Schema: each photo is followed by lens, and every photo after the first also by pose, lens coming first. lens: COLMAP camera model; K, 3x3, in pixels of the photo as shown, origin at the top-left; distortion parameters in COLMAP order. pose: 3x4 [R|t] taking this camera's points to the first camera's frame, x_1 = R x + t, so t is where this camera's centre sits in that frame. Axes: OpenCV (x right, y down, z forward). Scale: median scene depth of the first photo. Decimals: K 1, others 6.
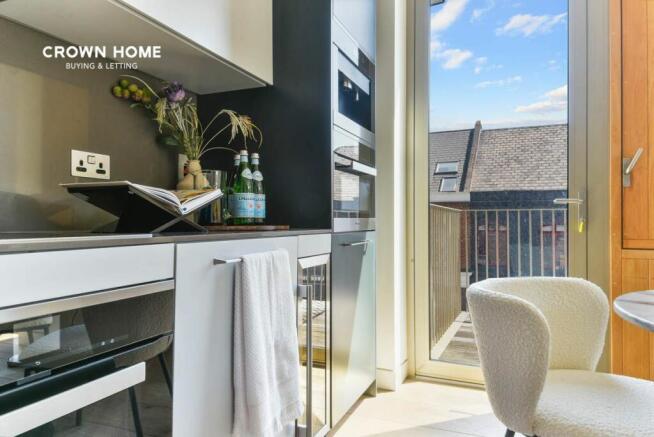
lens RADIAL K [[452.2, 0, 327.0], [0, 452.2, 218.5], [0, 0, 1]] dist [0.045383, 0.000486]
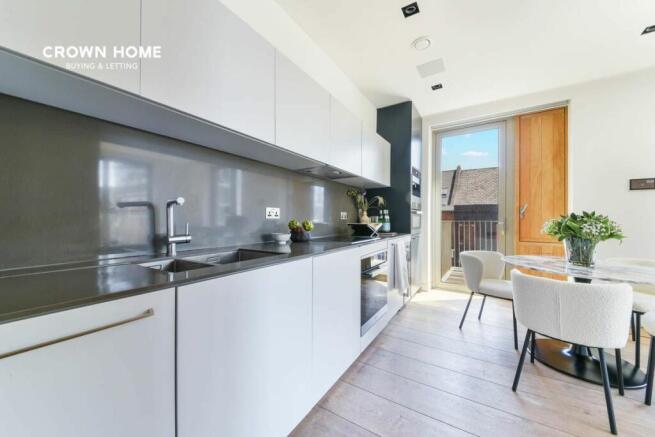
lens RADIAL K [[239.8, 0, 326.3], [0, 239.8, 220.7], [0, 0, 1]] dist [0.015788, -0.007432]
pose [[0.983897, 0.002297, -0.178720, -0.195822], [-0.000487, 0.999948, 0.010171, -0.061140], [0.178734, -0.009920, 0.983847, -0.527155]]
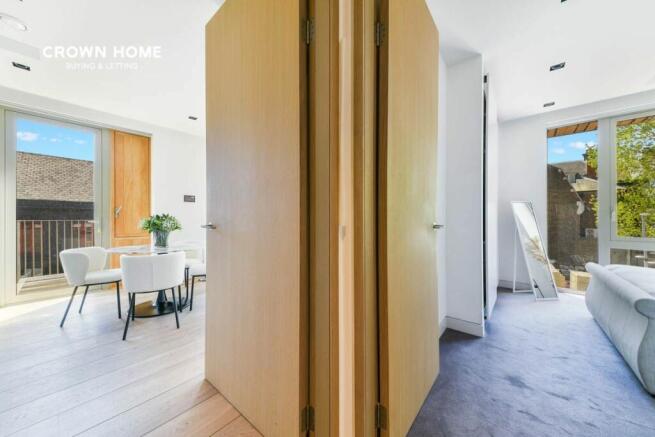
lens RADIAL K [[239.8, 0, 326.3], [0, 239.8, 220.7], [0, 0, 1]] dist [0.015788, -0.007432]
pose [[0.312766, -0.001857, 0.949828, -0.422754], [-0.008749, 0.999950, 0.004836, -0.061233], [-0.949790, -0.009822, 0.312734, -0.788916]]
